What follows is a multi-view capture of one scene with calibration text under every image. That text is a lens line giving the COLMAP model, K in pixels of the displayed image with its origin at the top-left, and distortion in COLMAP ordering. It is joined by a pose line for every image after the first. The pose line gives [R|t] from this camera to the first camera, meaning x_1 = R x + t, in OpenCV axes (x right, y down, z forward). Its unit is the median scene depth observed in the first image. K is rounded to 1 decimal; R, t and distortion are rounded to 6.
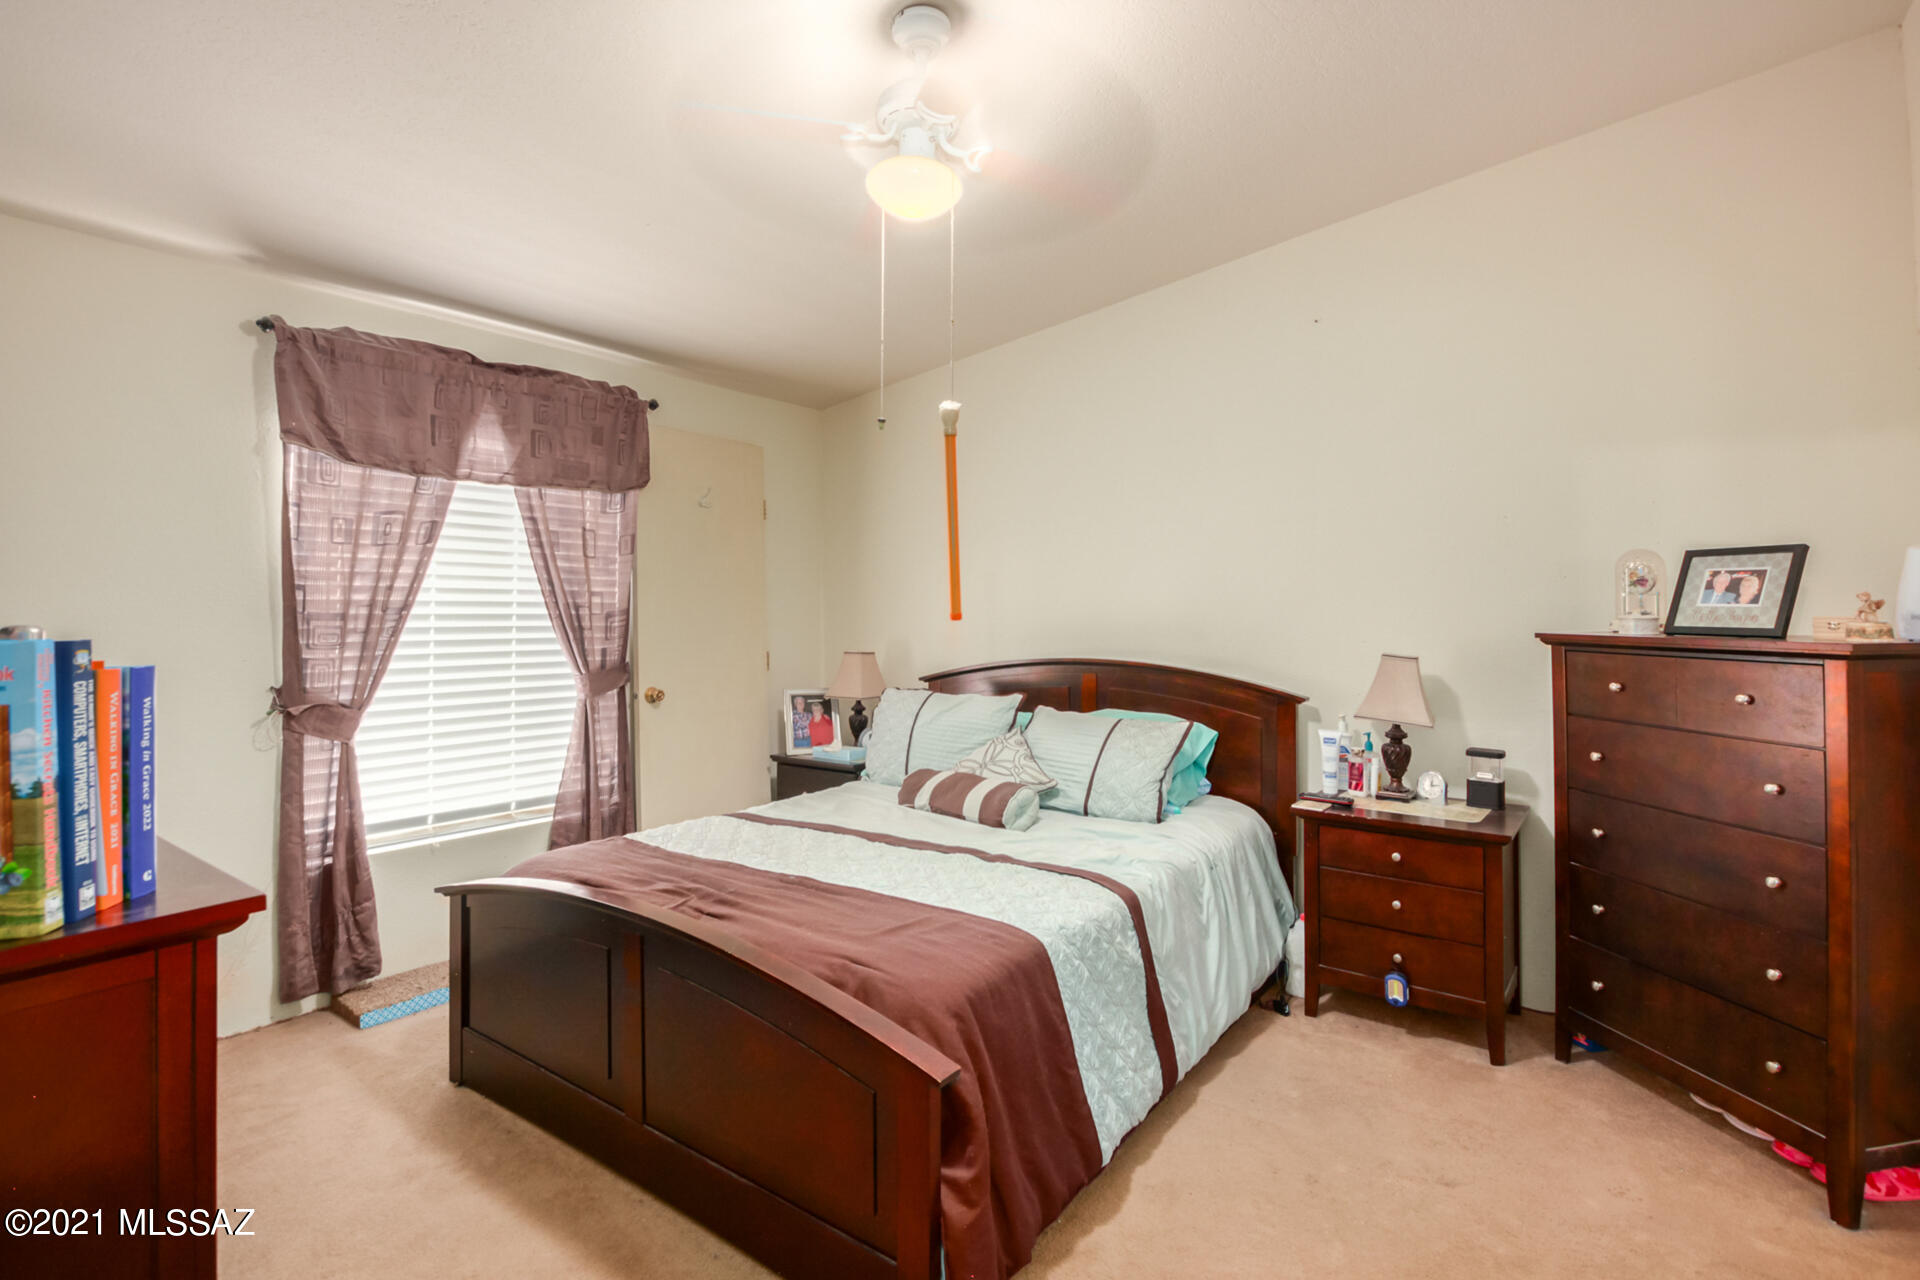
lens RADIAL K [[894.7, 0, 957.2], [0, 894.7, 599.4], [0, 0, 1]] dist [-0.035031, 0.006429]
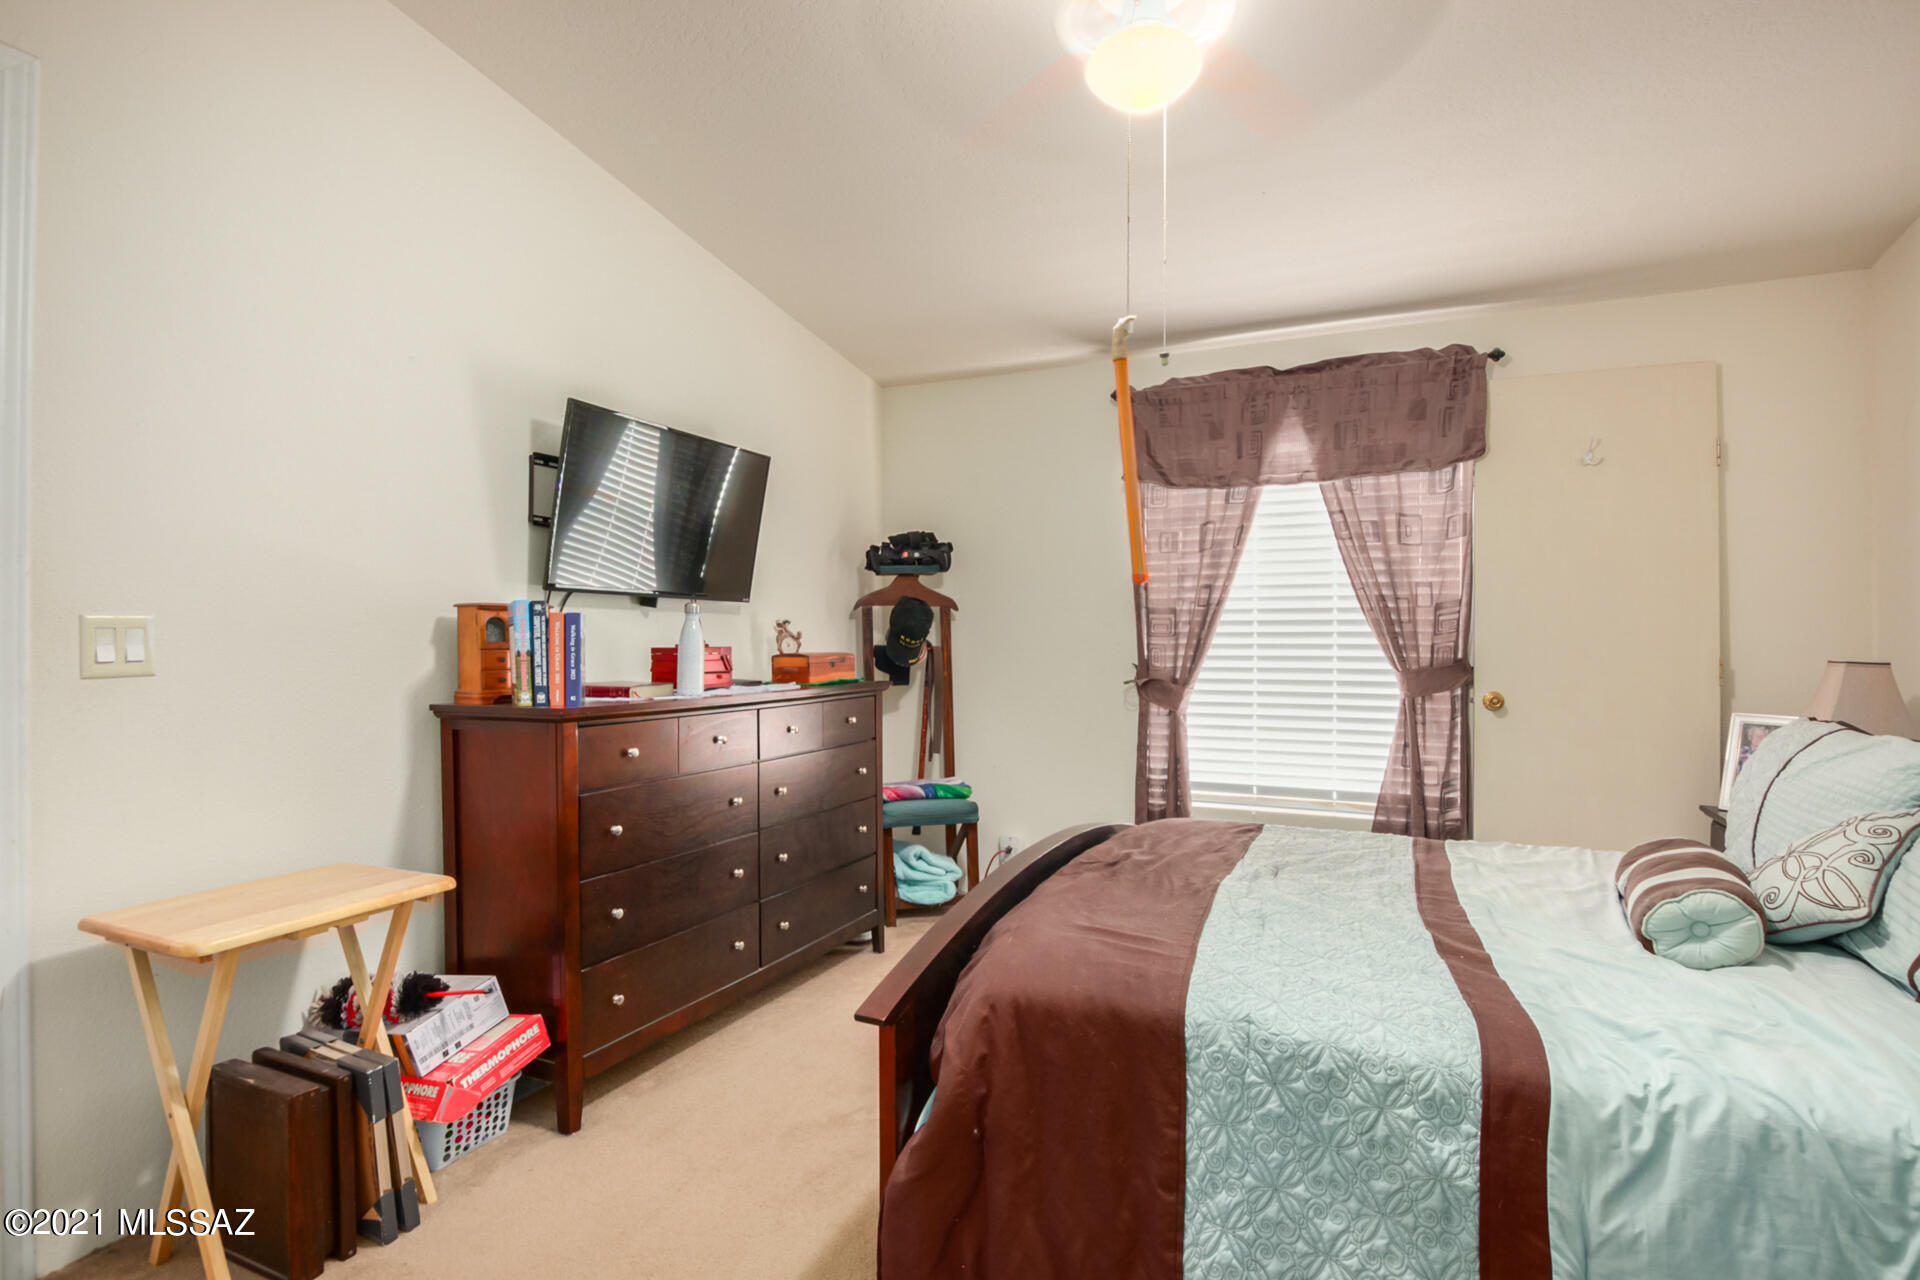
lens RADIAL K [[922.9, 0, 978.2], [0, 922.9, 651.6], [0, 0, 1]] dist [-0.028301, 0.000864]
pose [[0.215112, 0.018472, -0.976415, 0.510296], [0.017832, 0.999580, 0.022839, 0.040933], [0.976426, -0.022325, 0.214693, 0.432486]]
